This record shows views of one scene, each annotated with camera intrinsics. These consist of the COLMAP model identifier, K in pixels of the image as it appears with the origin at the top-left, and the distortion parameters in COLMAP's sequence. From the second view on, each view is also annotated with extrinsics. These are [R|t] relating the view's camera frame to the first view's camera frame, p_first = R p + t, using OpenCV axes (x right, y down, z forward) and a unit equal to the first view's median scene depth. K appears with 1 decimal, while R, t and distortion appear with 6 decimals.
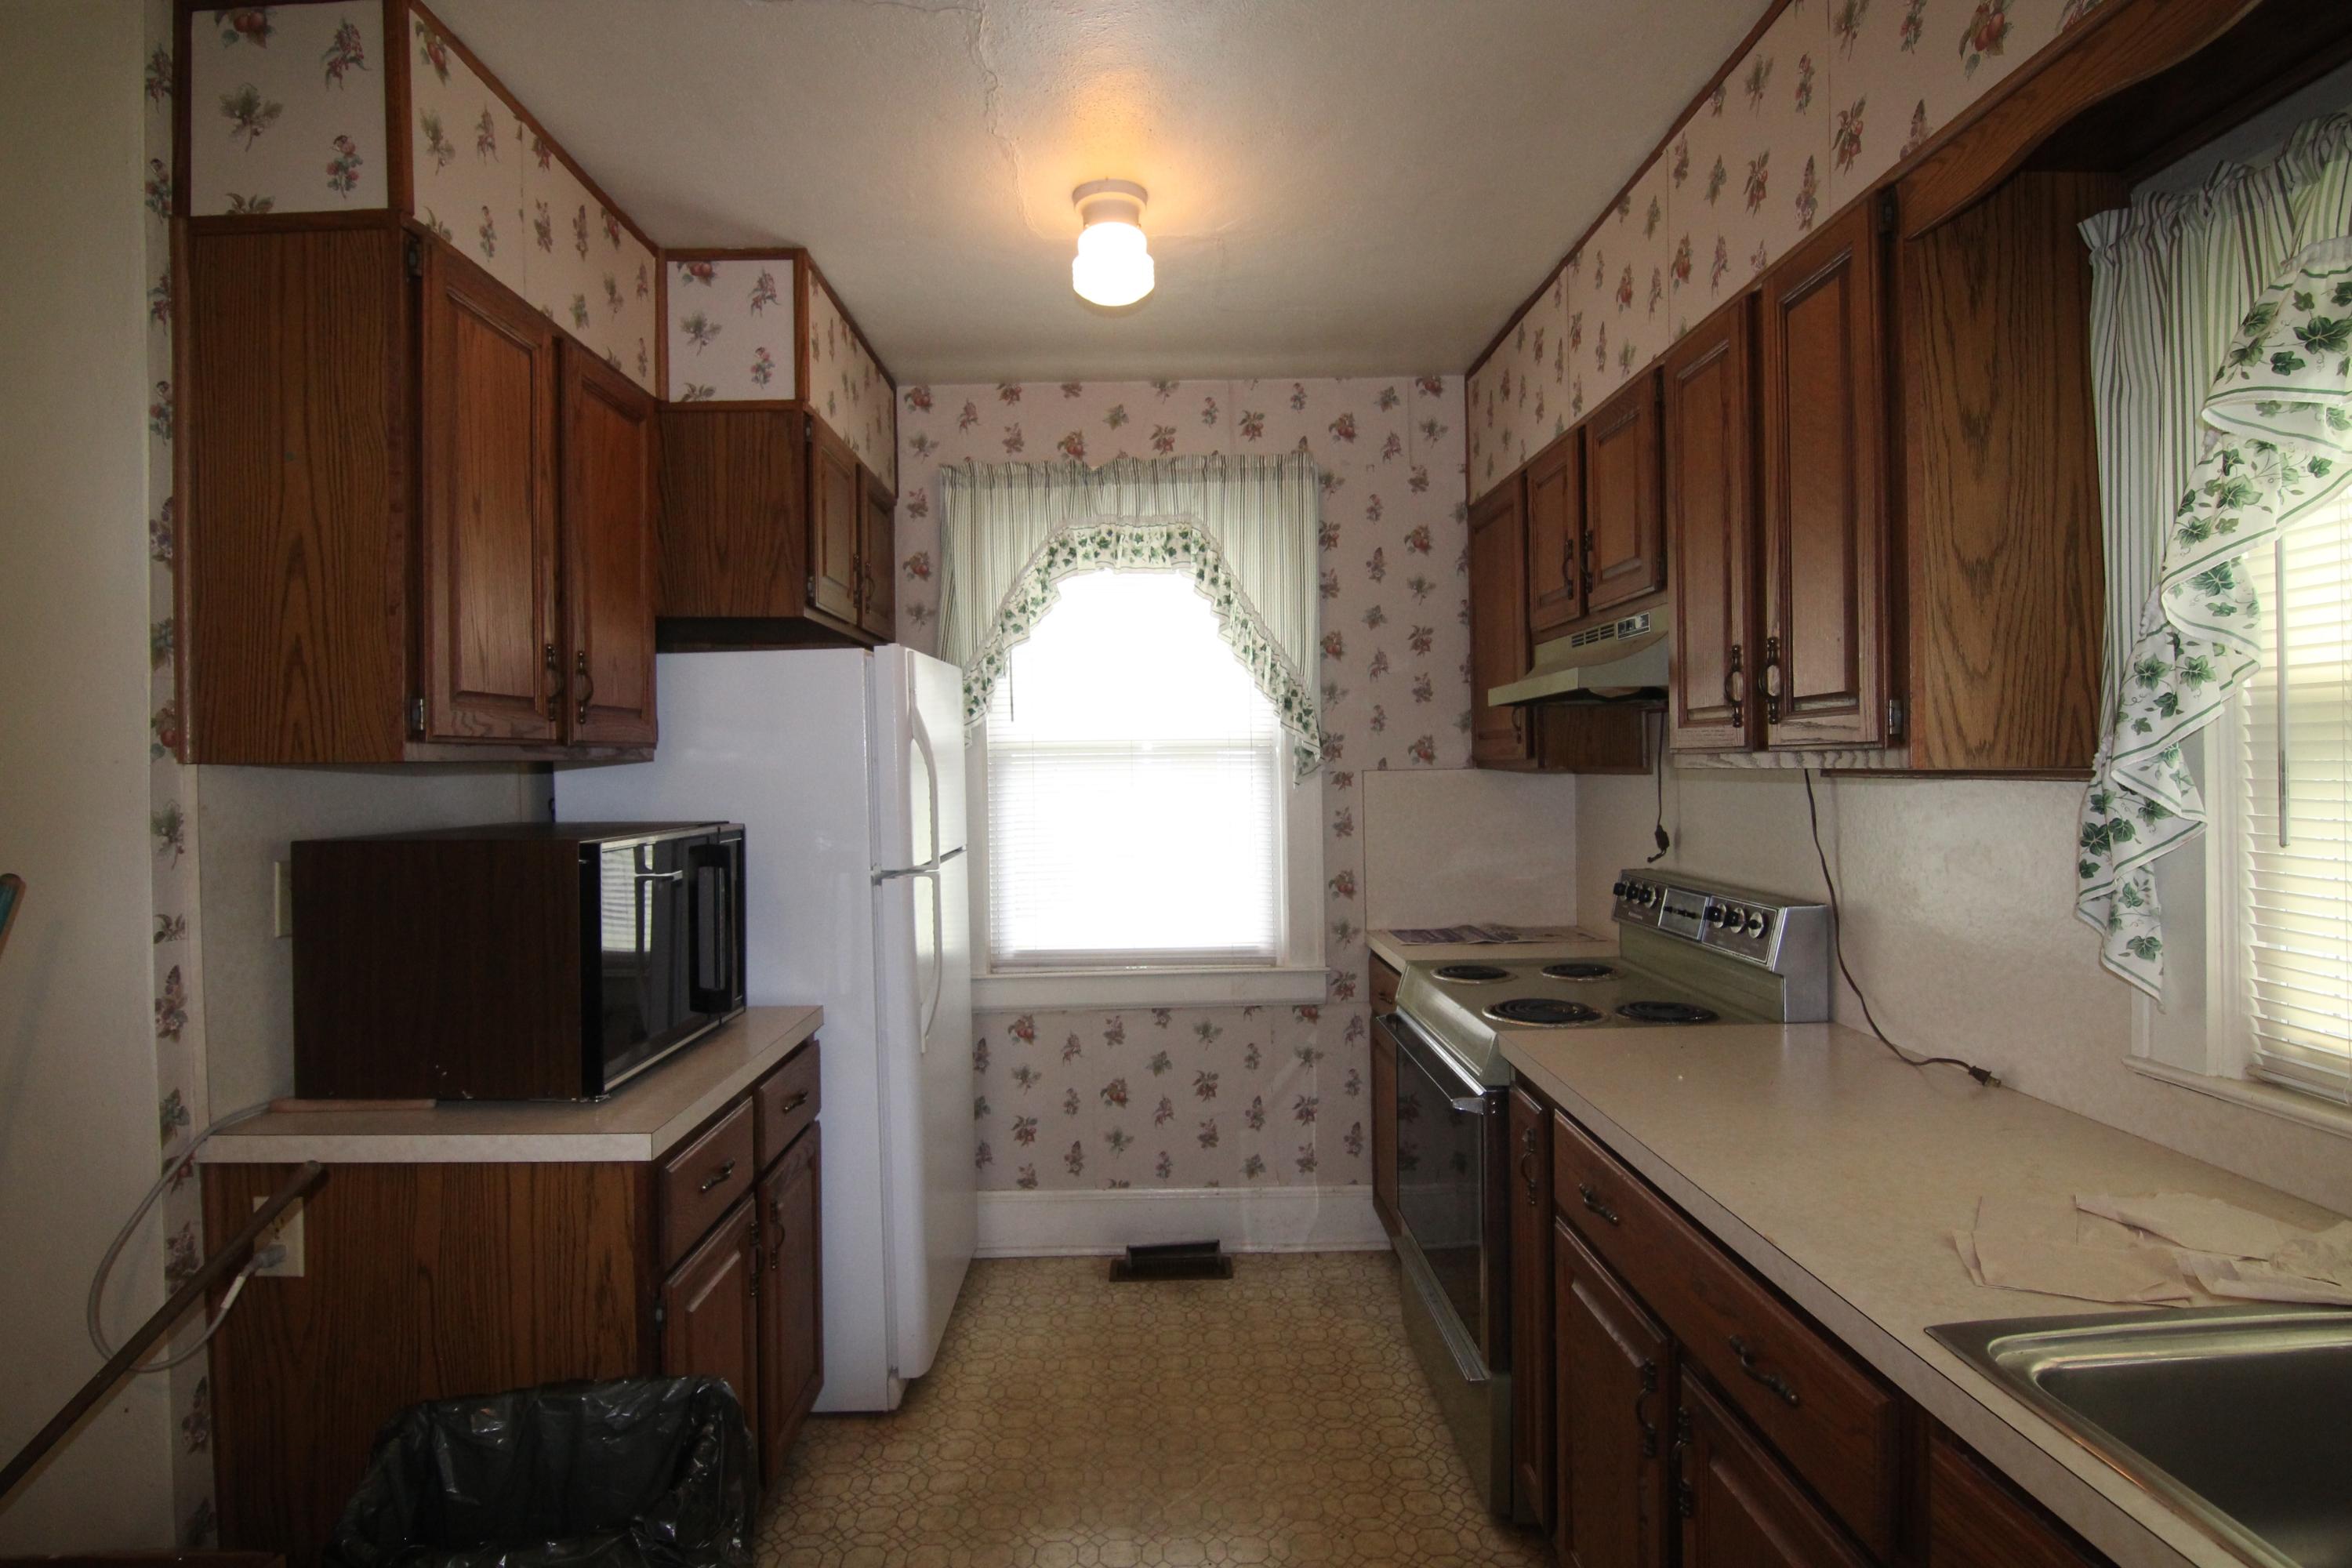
lens RADIAL K [[1191.5, 0, 1177.0], [0, 1191.5, 774.8], [0, 0, 1]] dist [-0.000857, -0.014885]
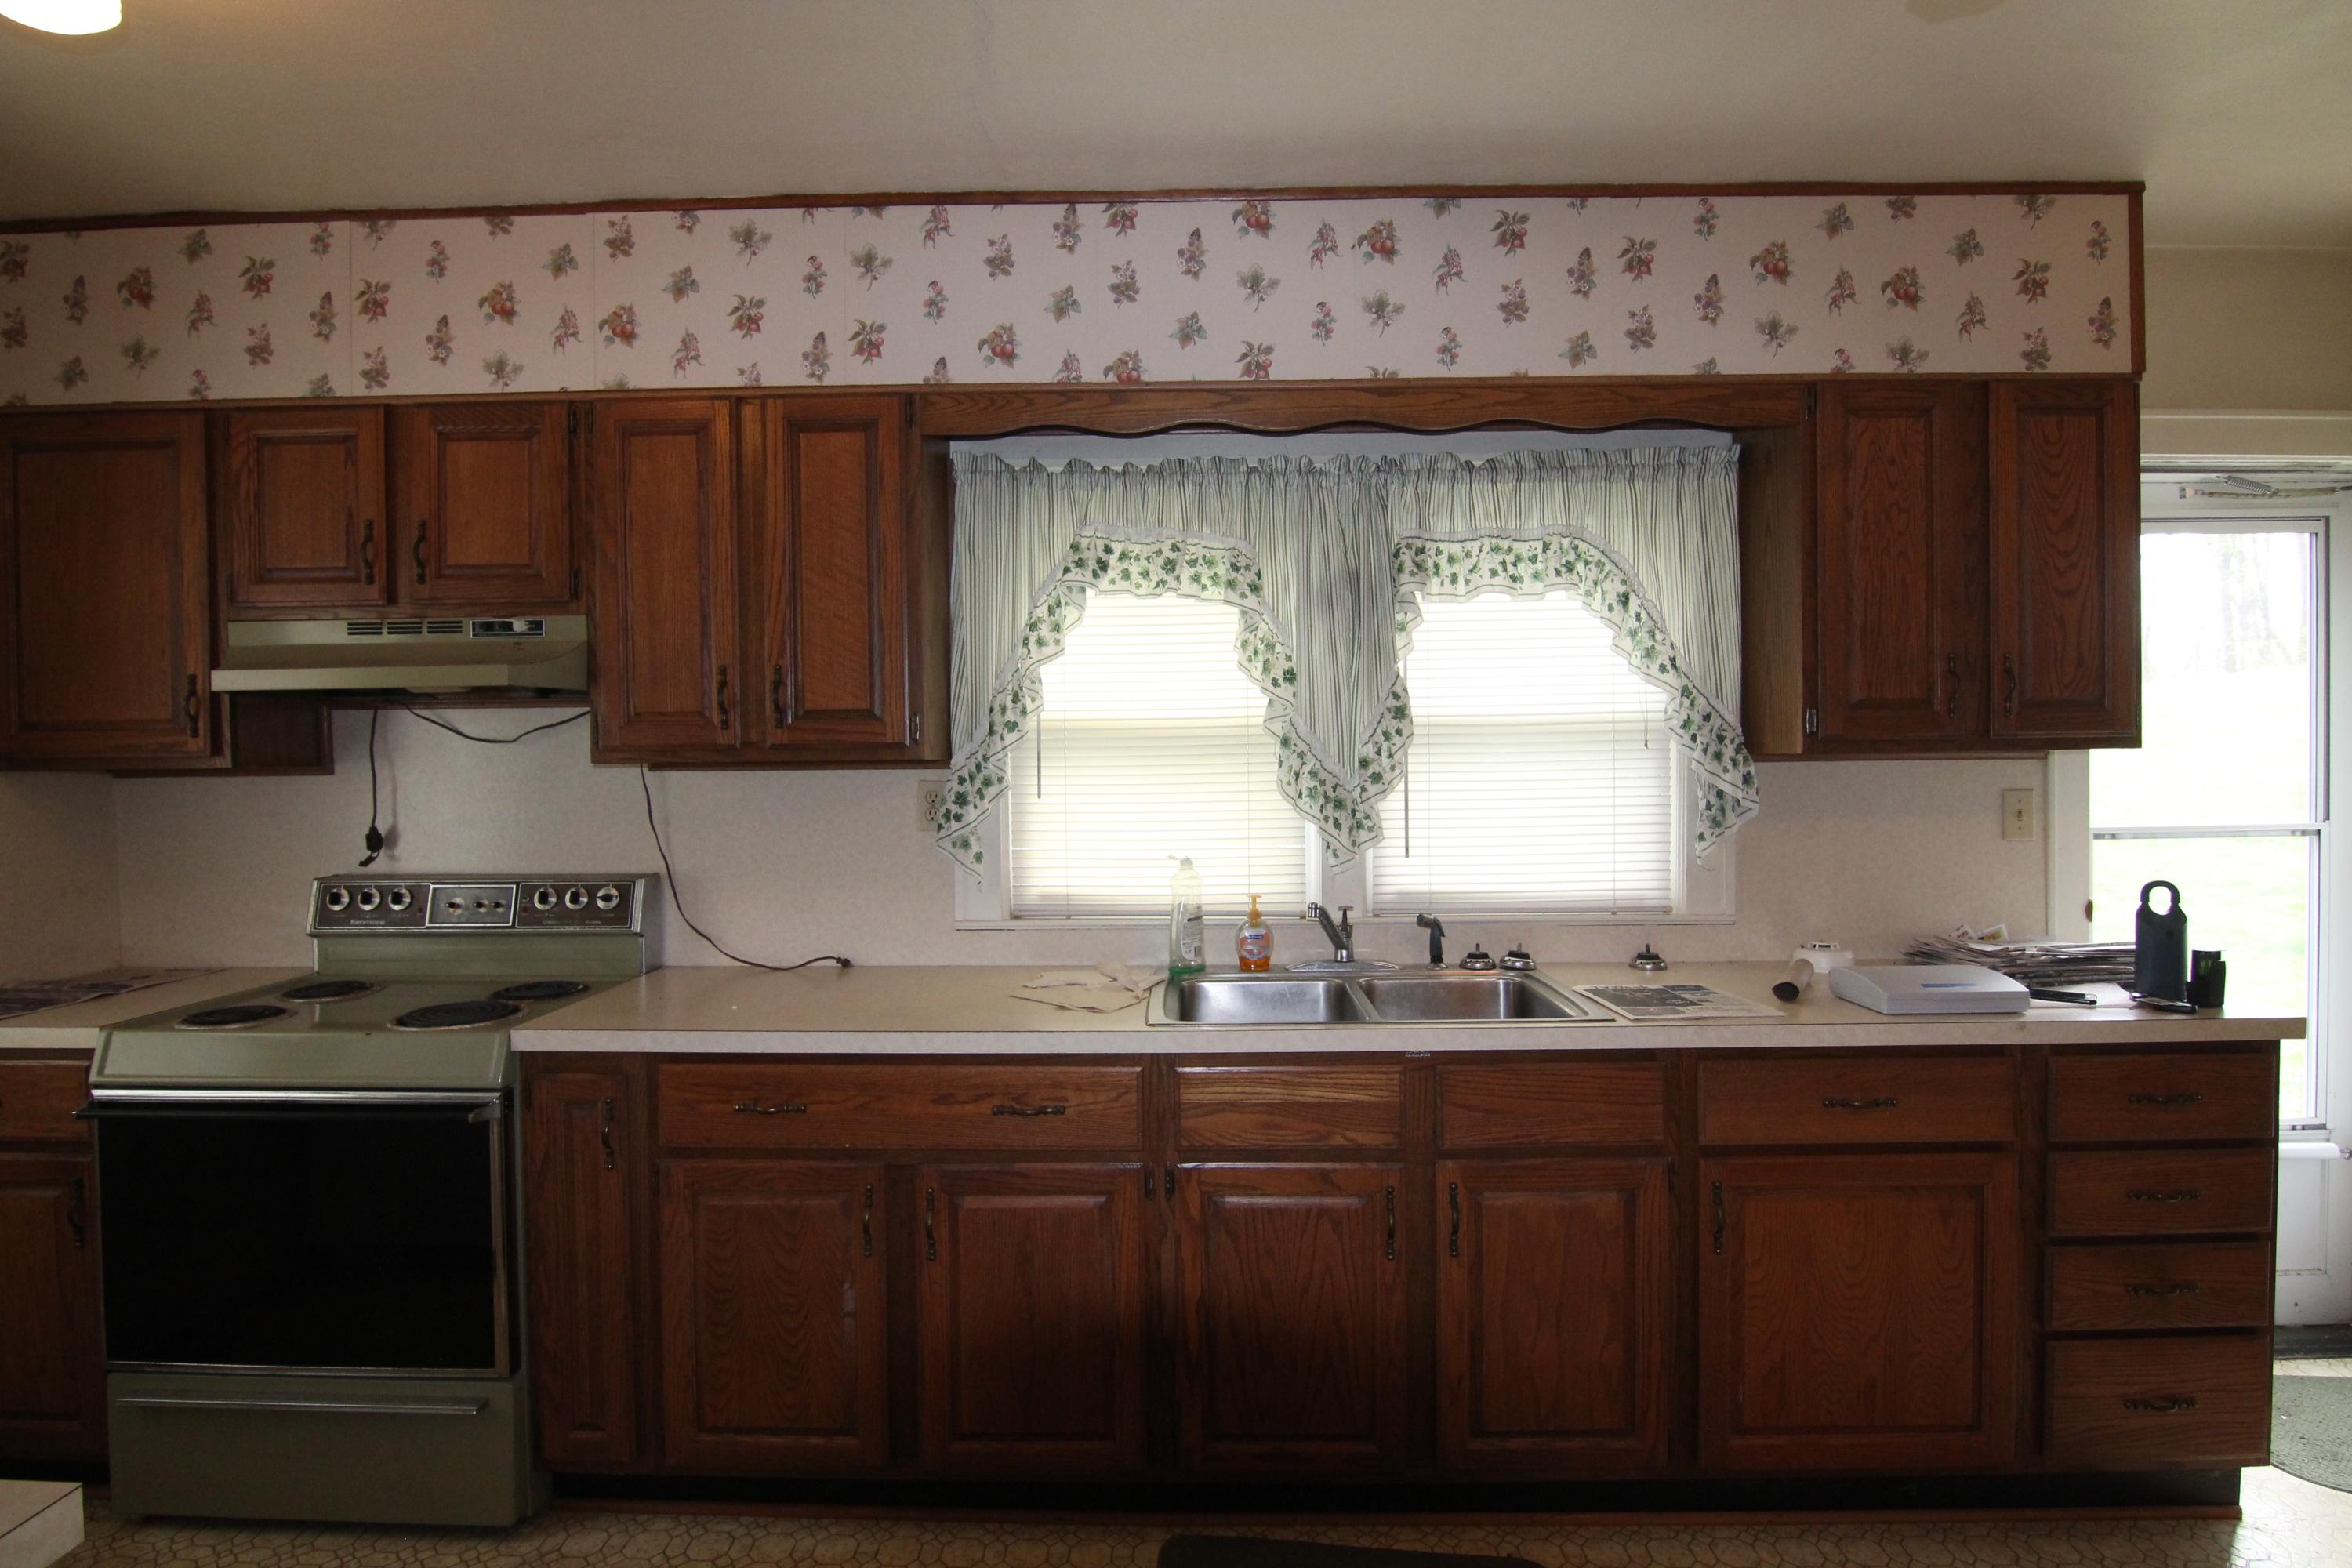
lens RADIAL K [[1193.0, 0, 1170.0], [0, 1193.0, 775.7], [0, 0, 1]] dist [-0.002368, -0.014771]
pose [[0.045793, -0.002532, 0.998948, -0.445586], [0.016952, 0.999855, 0.001757, 0.008943], [-0.998807, 0.016853, 0.045829, 0.264346]]
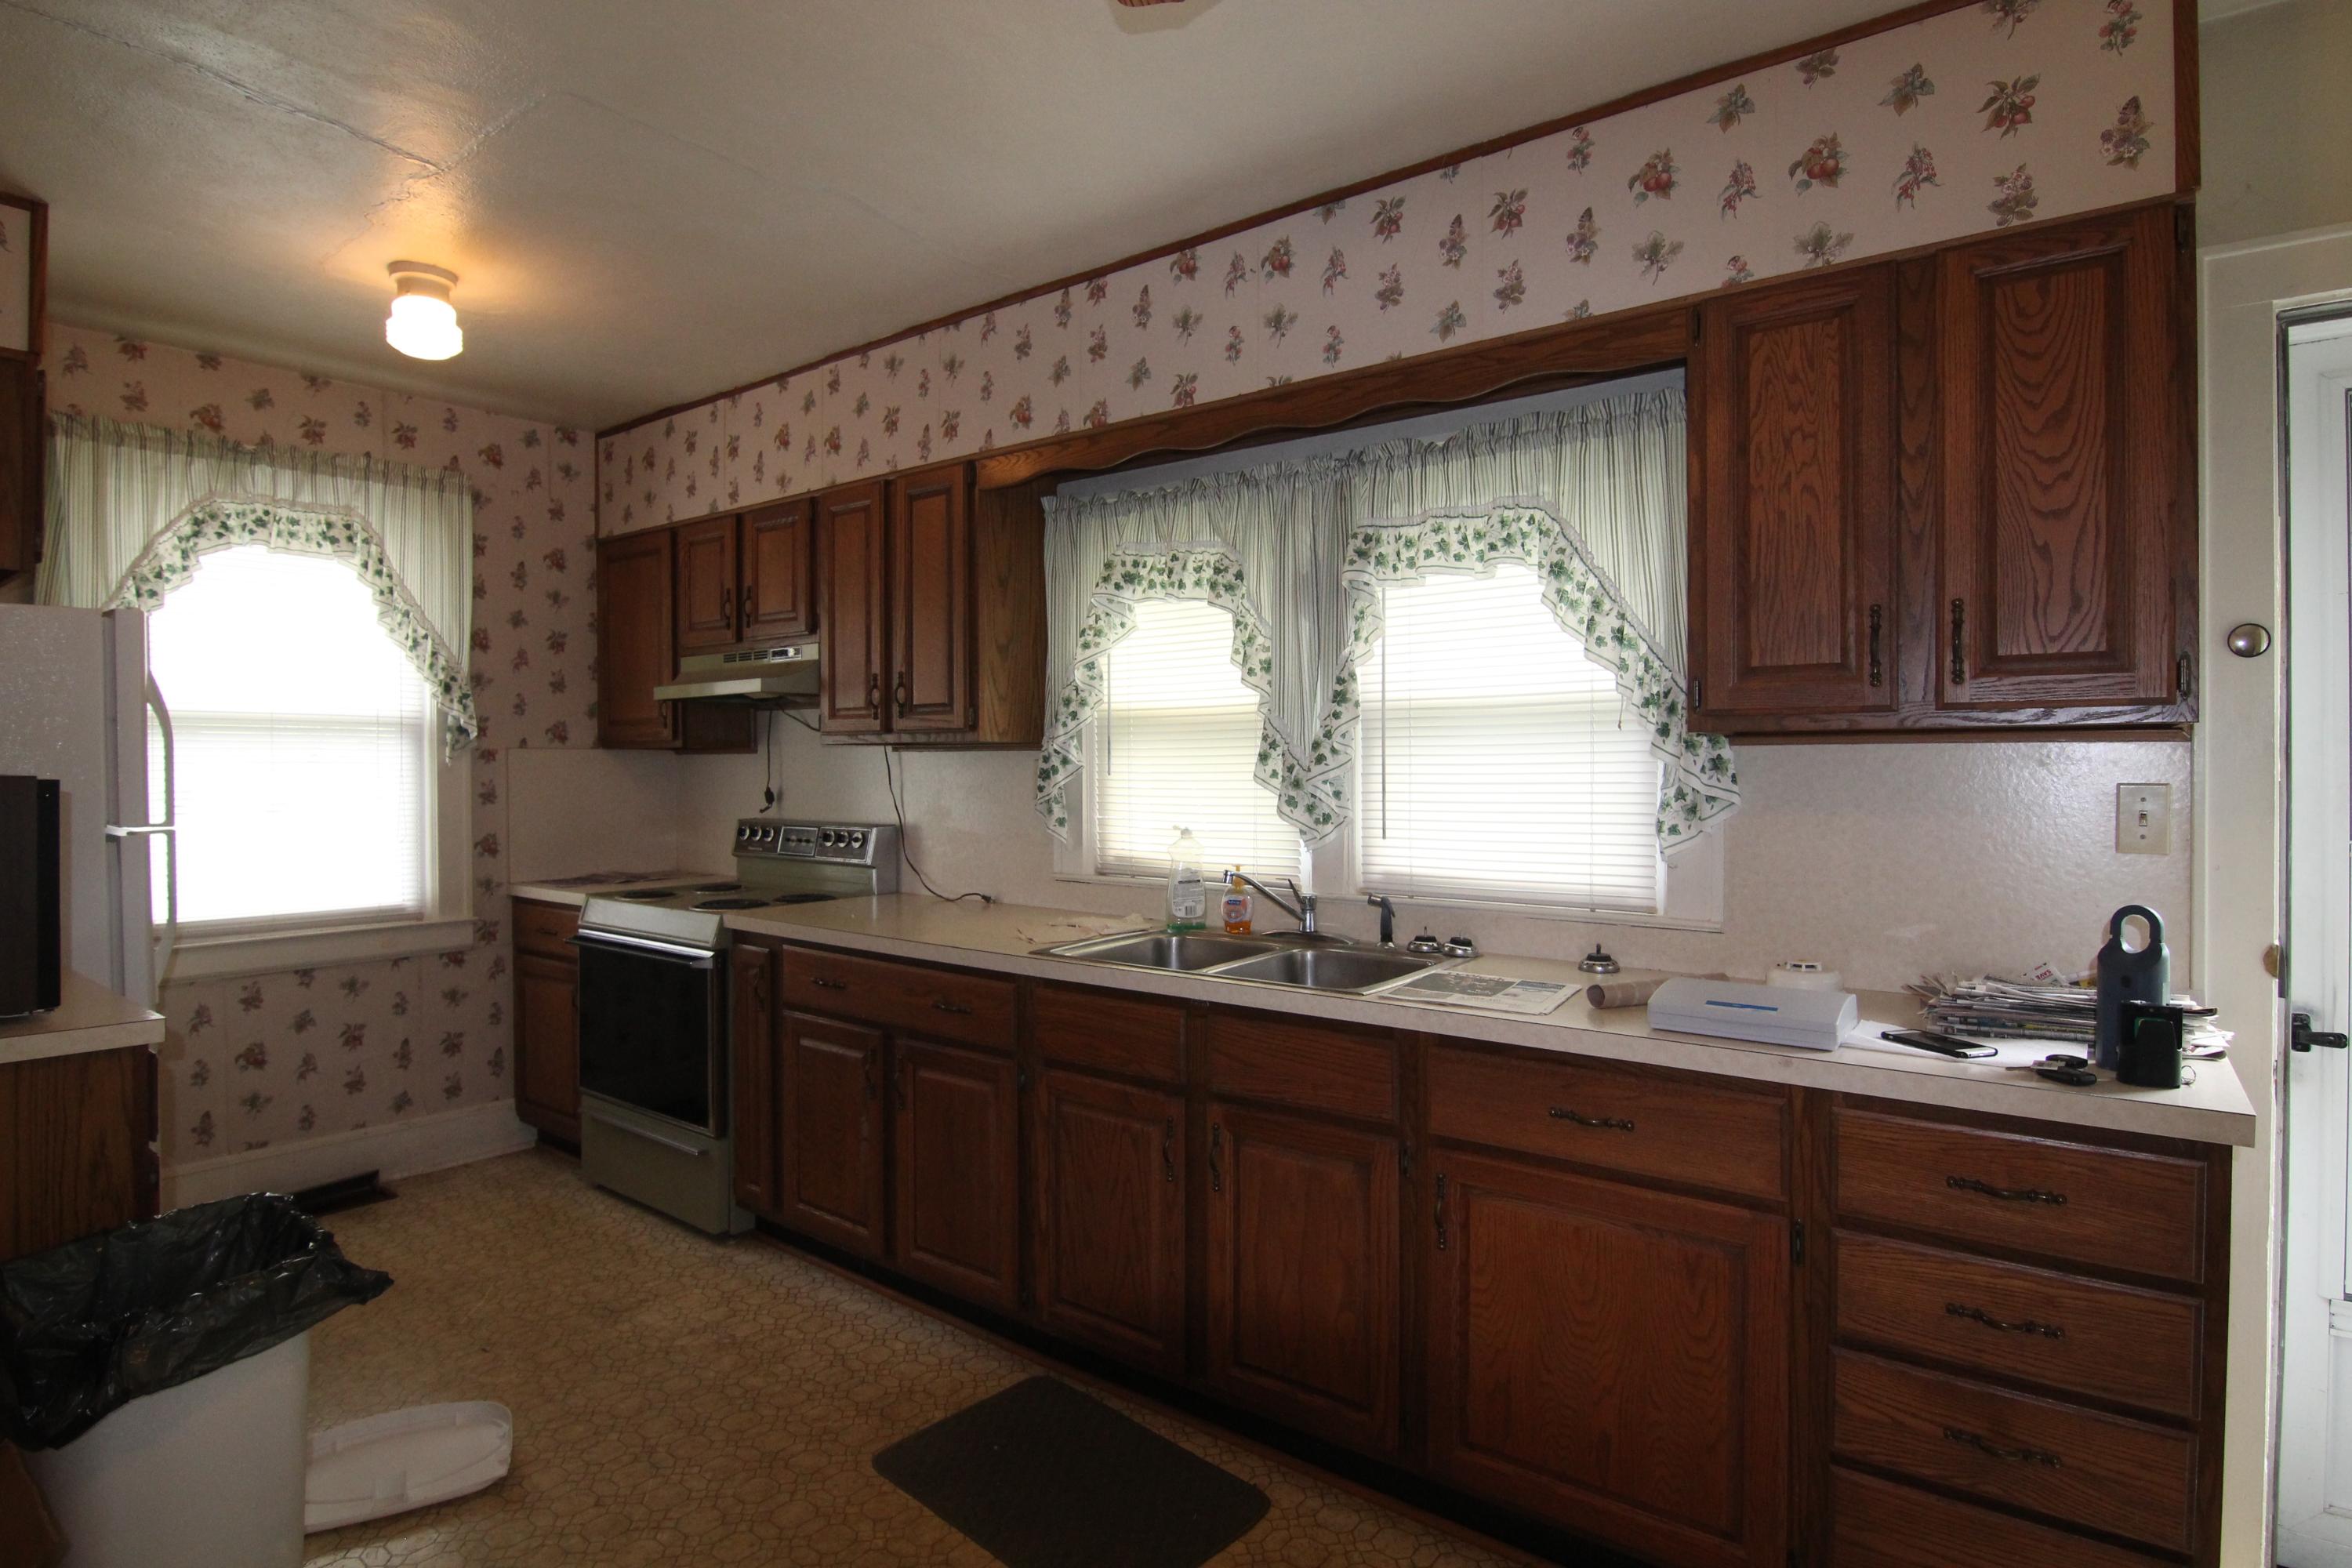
lens RADIAL K [[1191.5, 0, 1177.0], [0, 1191.5, 774.8], [0, 0, 1]] dist [-0.000857, -0.014885]
pose [[0.623748, 0.007223, 0.781592, -0.364454], [-0.002641, 0.999971, -0.007134, 0.030781], [-0.781621, 0.002385, 0.623749, -0.264634]]
